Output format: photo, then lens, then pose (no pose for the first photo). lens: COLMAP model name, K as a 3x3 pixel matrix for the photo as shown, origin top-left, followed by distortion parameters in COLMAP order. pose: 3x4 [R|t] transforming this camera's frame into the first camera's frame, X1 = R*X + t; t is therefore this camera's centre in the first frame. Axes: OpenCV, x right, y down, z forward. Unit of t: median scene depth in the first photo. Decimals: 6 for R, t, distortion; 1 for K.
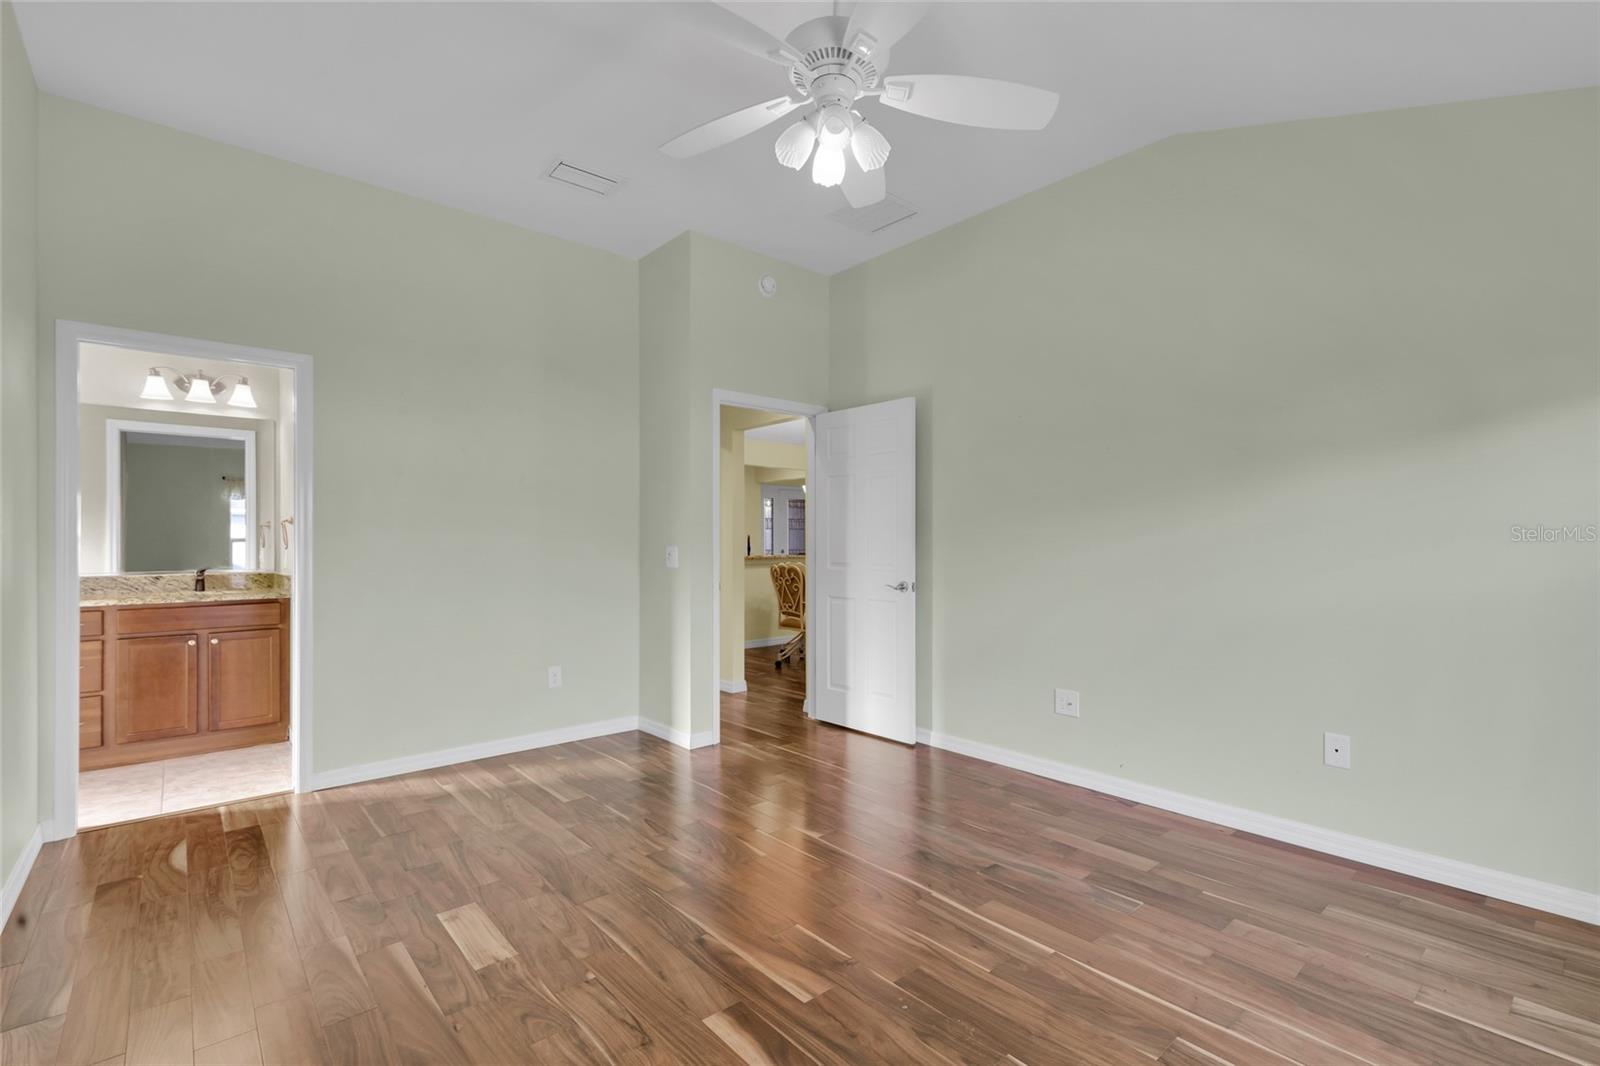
lens RADIAL K [[725.3, 0, 789.2], [0, 725.3, 543.3], [0, 0, 1]] dist [0.006867, -0.000266]
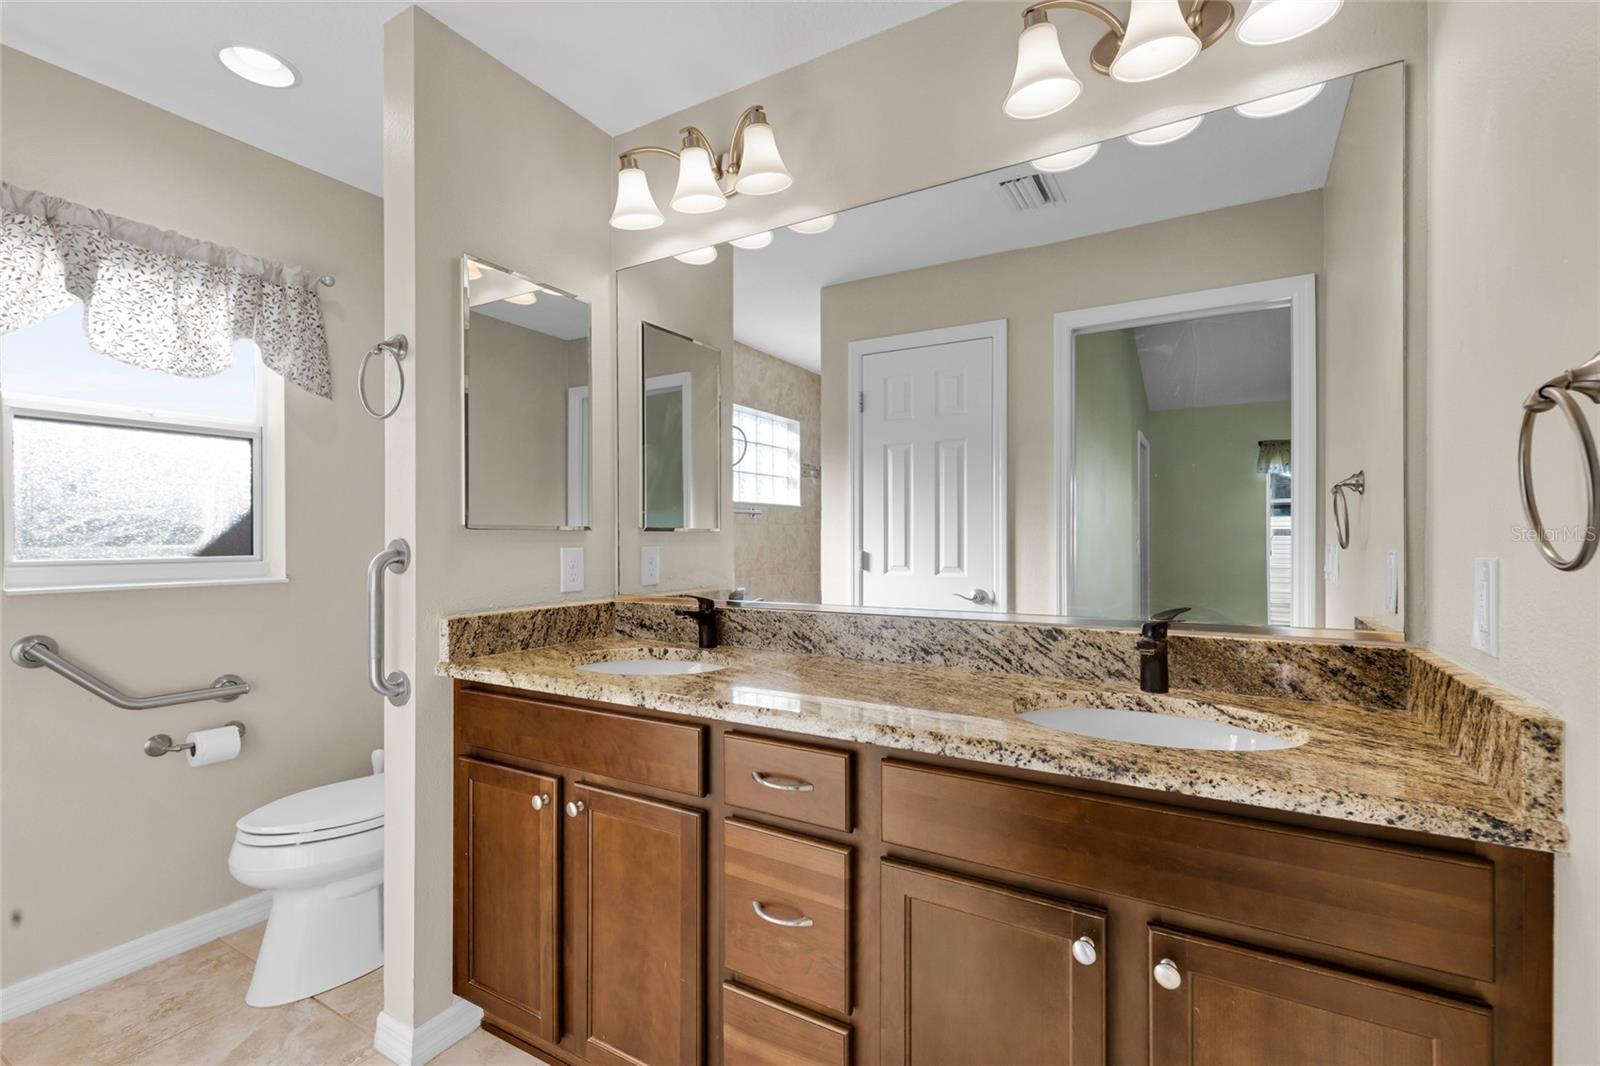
lens RADIAL K [[725.3, 0, 789.2], [0, 725.3, 543.3], [0, 0, 1]] dist [0.006867, -0.000266]
pose [[0.322715, 0.008614, -0.946457, -0.866838], [0.004883, 0.999930, 0.010766, -0.000603], [0.946484, -0.008096, 0.322651, 1.152403]]
